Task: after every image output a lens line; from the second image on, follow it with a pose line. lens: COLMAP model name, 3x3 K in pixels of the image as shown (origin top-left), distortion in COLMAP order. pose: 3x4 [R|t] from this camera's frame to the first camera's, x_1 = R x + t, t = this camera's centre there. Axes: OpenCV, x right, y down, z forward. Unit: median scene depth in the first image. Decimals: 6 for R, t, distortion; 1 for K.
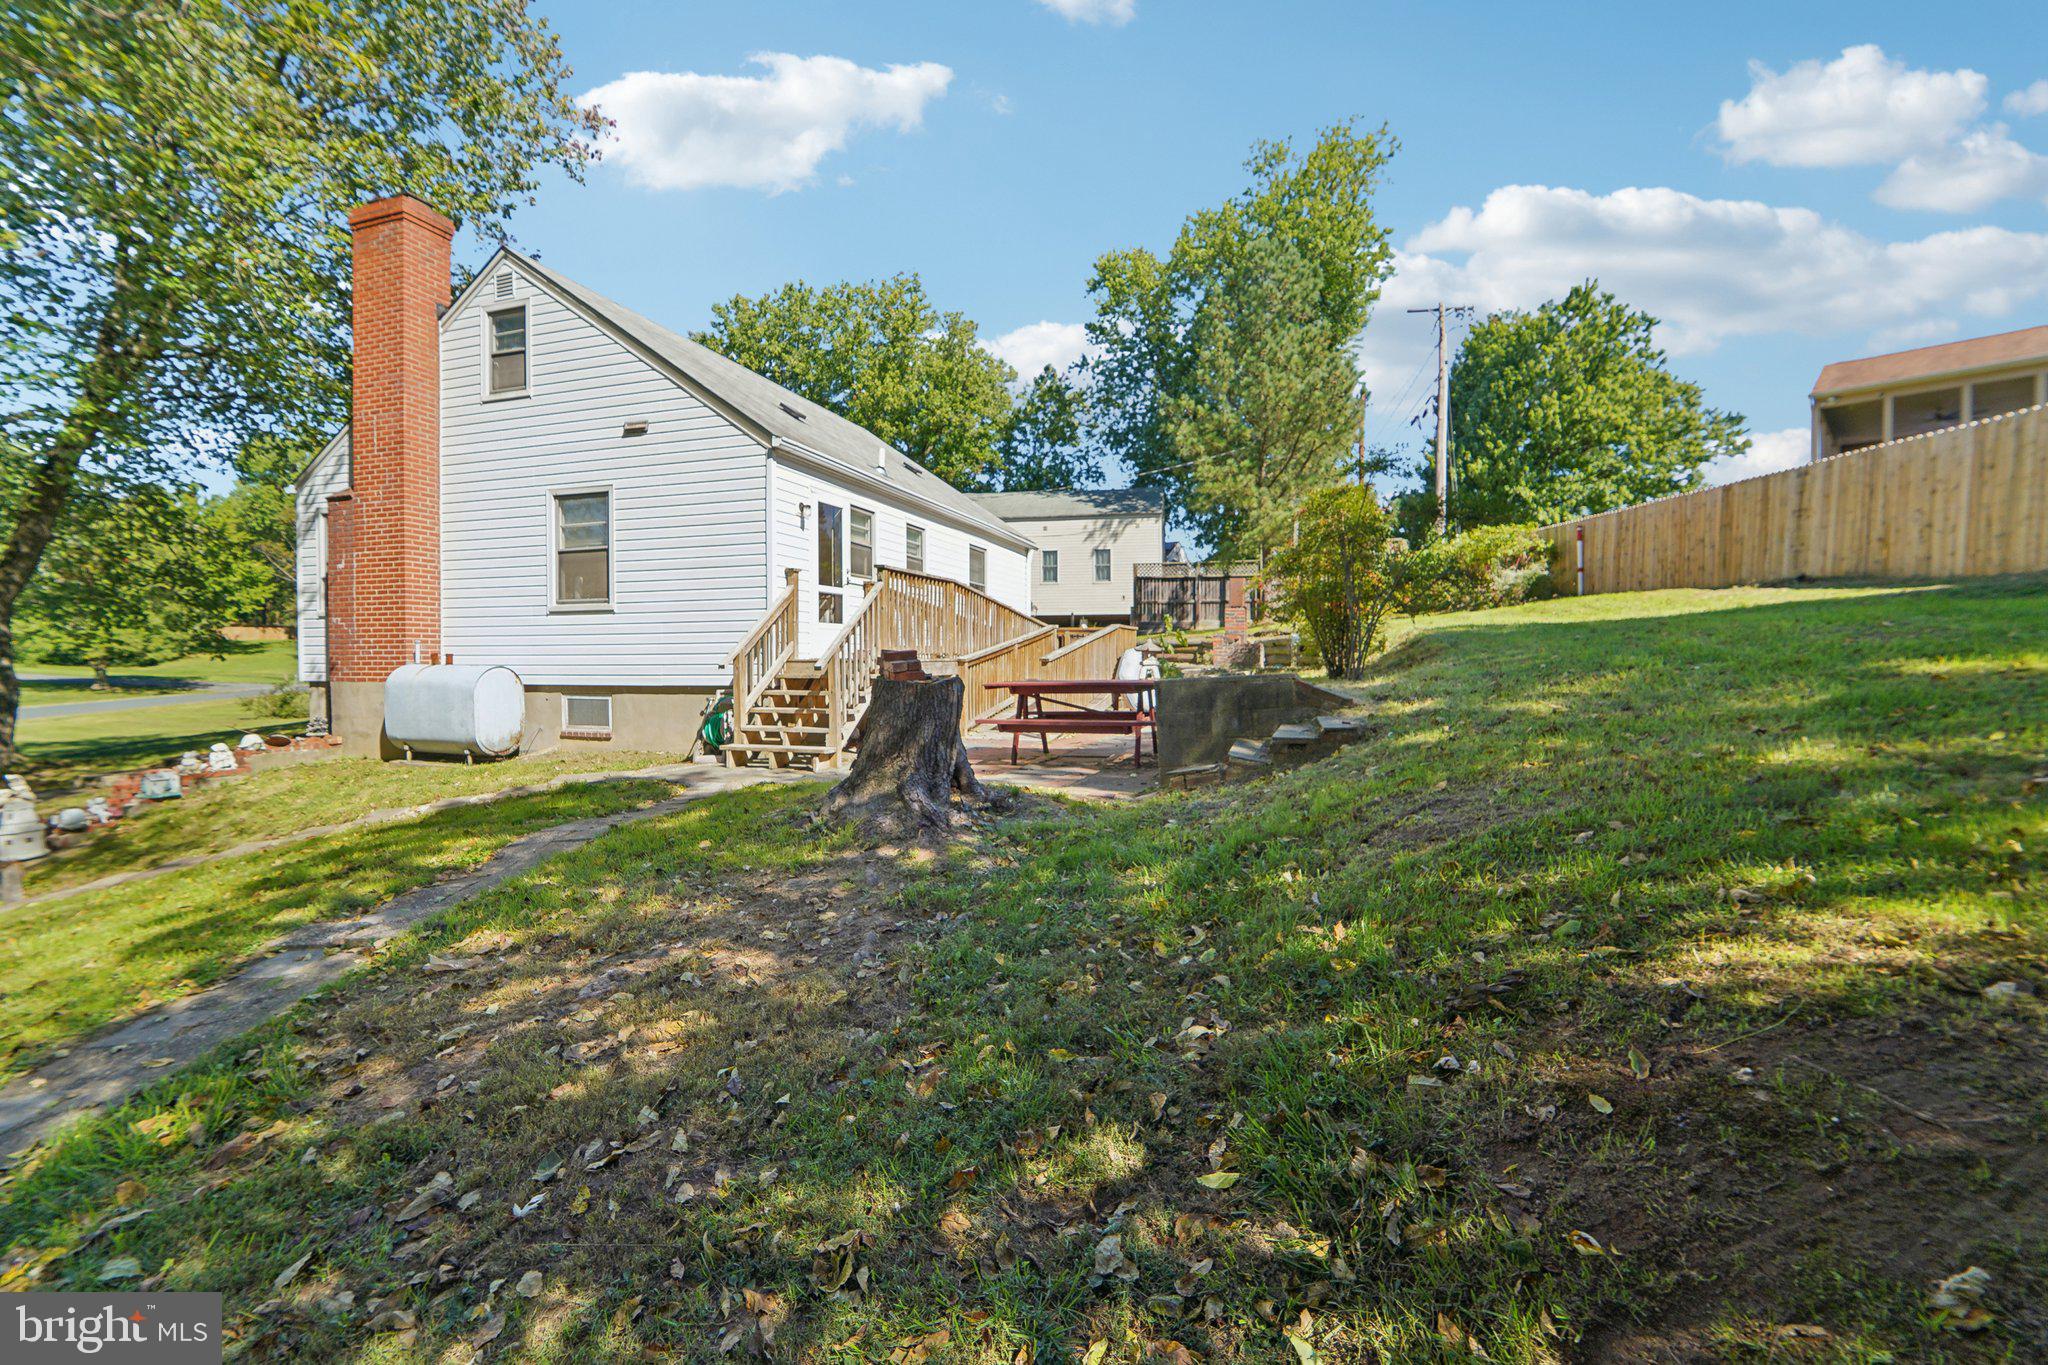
lens RADIAL K [[832.4, 0, 1036.8], [0, 832.4, 675.5], [0, 0, 1]] dist [-0.012926, -0.000337]
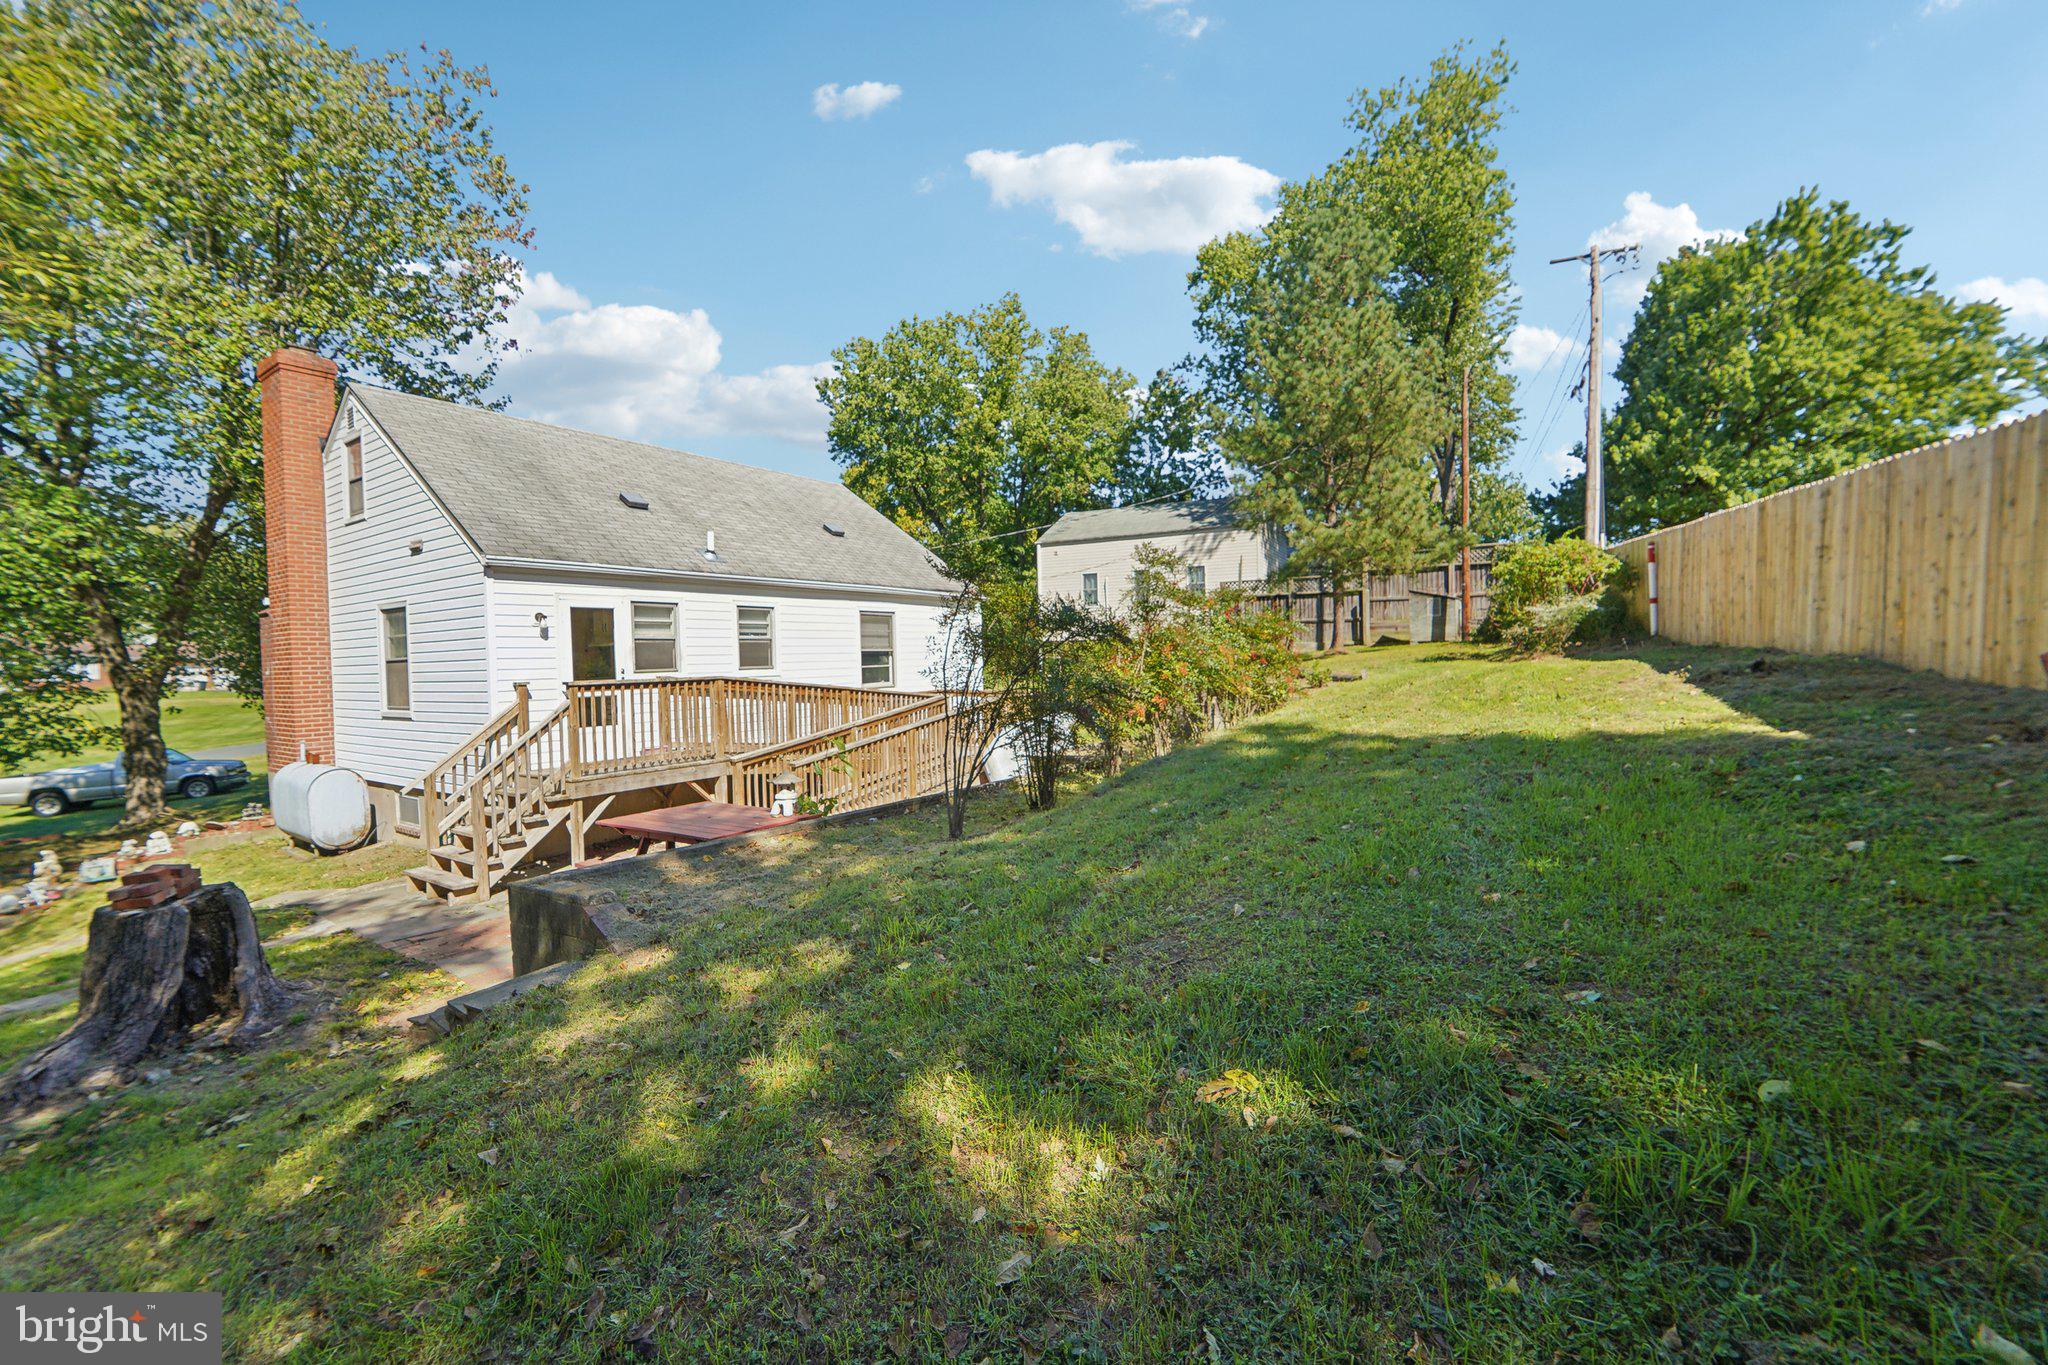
lens RADIAL K [[832.4, 0, 1021.0], [0, 832.4, 684.6], [0, 0, 1]] dist [-0.012926, -0.000337]
pose [[0.961513, -0.014121, -0.274396, 0.161641], [0.017301, 0.999808, 0.009174, -0.035727], [0.274214, -0.013568, 0.961573, 0.058815]]
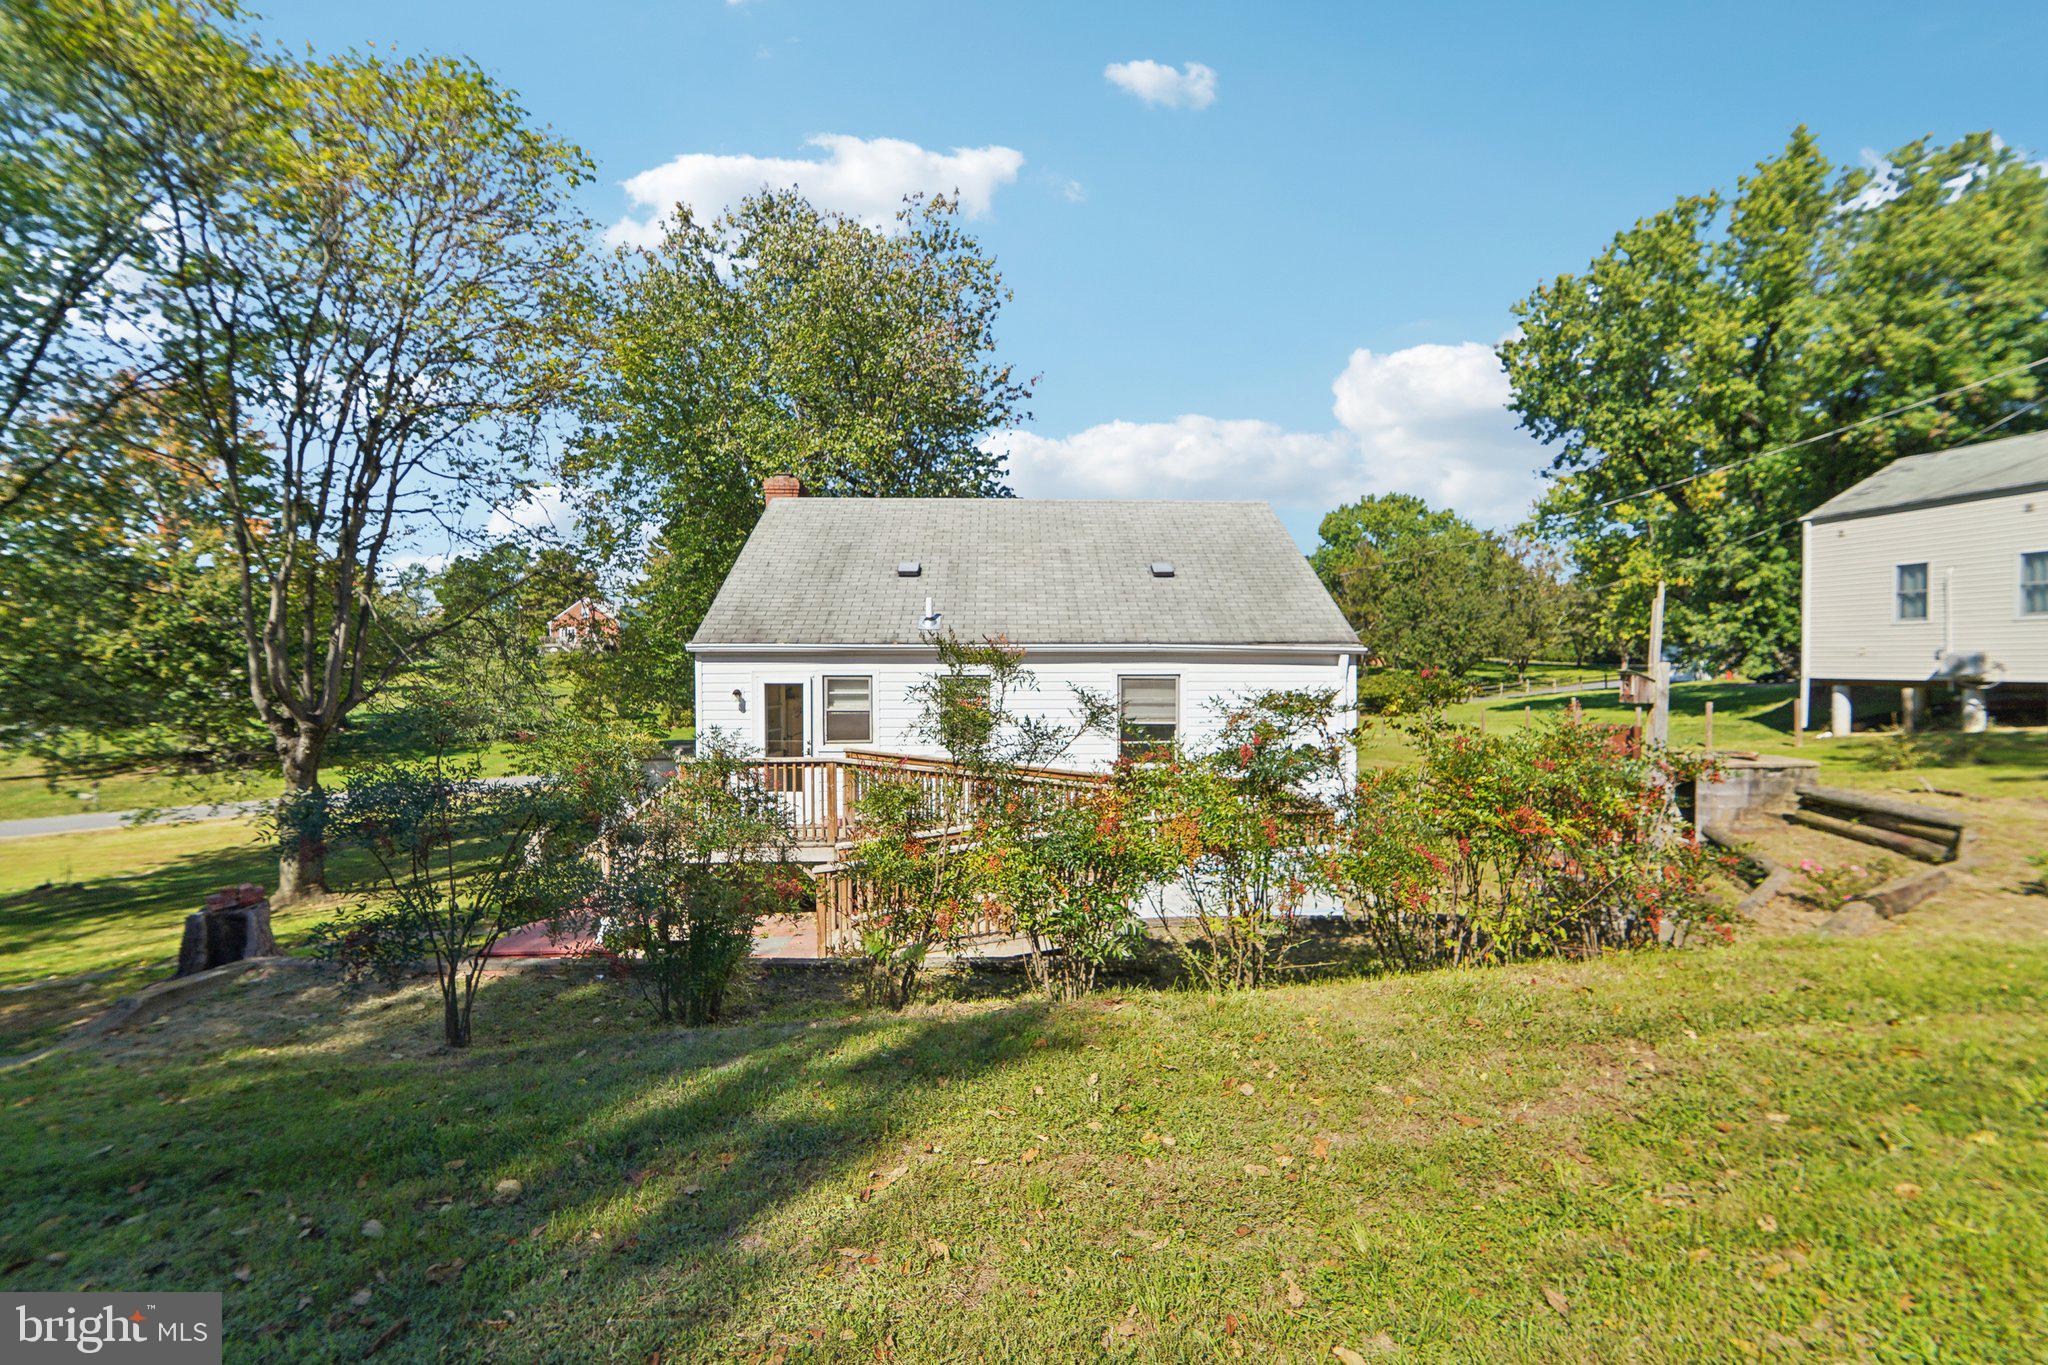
lens RADIAL K [[832.4, 0, 1013.0], [0, 832.4, 686.4], [0, 0, 1]] dist [-0.012926, -0.000337]
pose [[0.359787, 0.015699, -0.932902, 0.275172], [-0.020739, 0.999746, 0.008825, -0.068107], [0.932804, 0.016172, 0.360022, 0.278681]]
